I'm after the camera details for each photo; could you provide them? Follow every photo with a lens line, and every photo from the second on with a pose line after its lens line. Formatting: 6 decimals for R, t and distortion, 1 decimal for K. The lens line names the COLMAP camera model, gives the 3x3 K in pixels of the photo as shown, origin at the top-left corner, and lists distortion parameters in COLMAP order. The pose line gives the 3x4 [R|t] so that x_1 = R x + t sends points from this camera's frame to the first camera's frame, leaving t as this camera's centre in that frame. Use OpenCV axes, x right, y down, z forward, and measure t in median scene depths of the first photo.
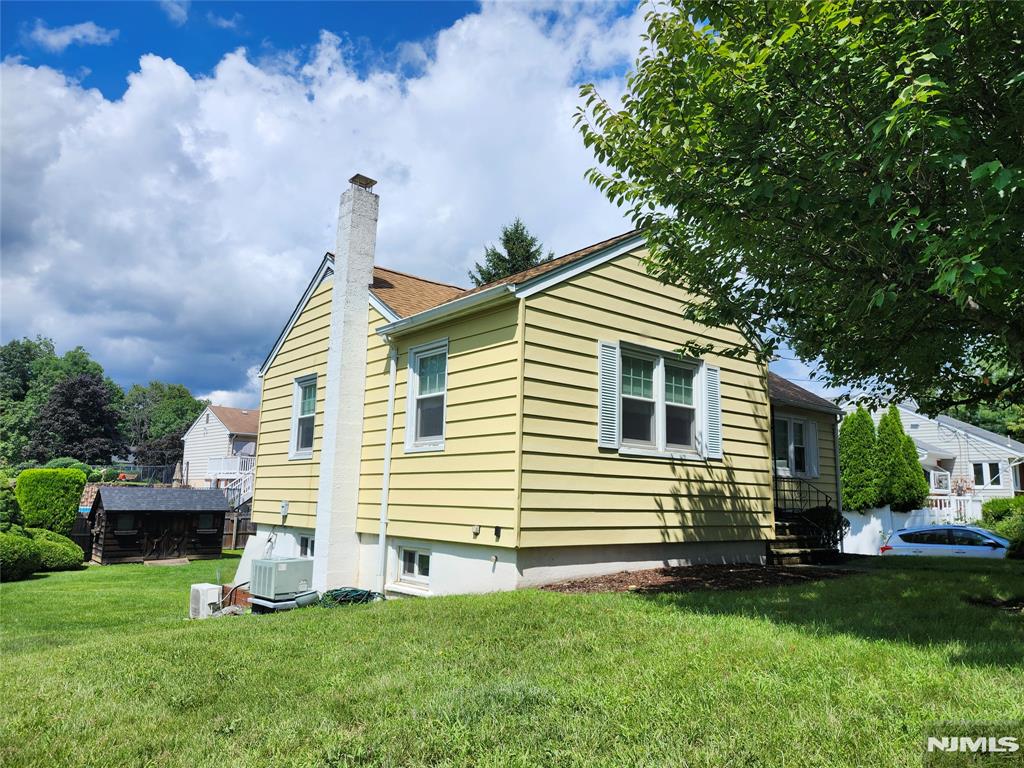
lens RADIAL K [[716.1, 0, 512.0], [0, 716.1, 384.0], [0, 0, 1]] dist [0.112709, -0.134792]
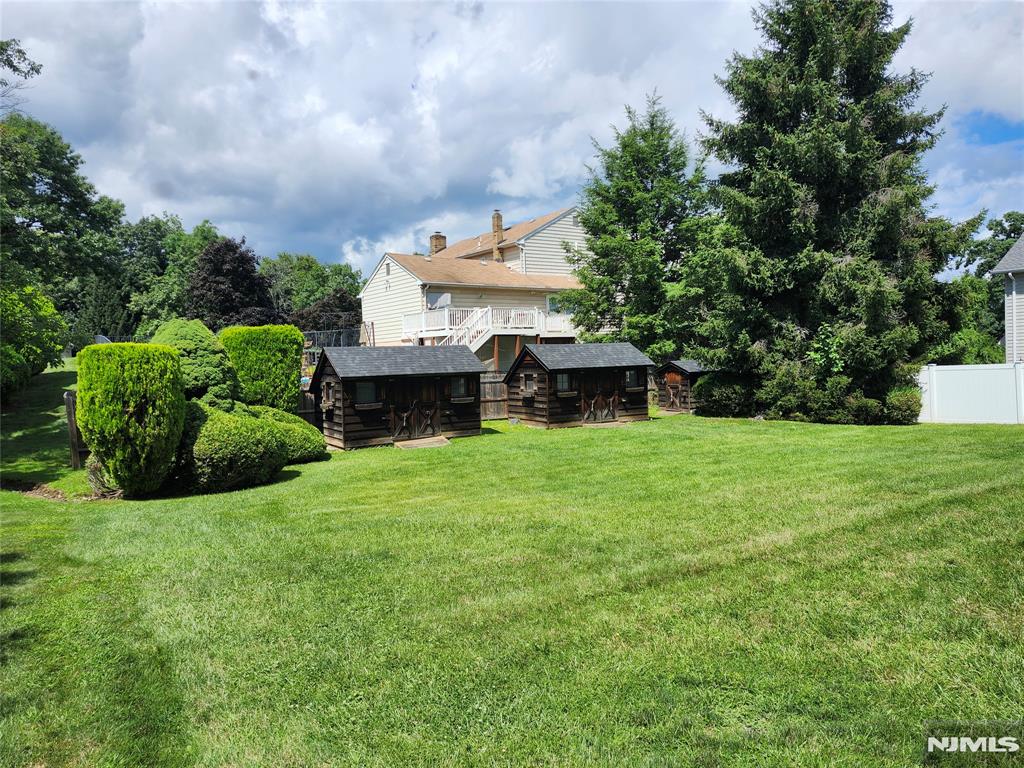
lens RADIAL K [[695.1, 0, 512.0], [0, 695.1, 384.0], [0, 0, 1]] dist [0.037995, -0.124746]
pose [[0.992089, -0.052838, -0.113877, -0.284325], [0.073173, 0.980470, 0.182551, 0.060512], [0.102008, -0.189440, 0.976579, 0.316457]]
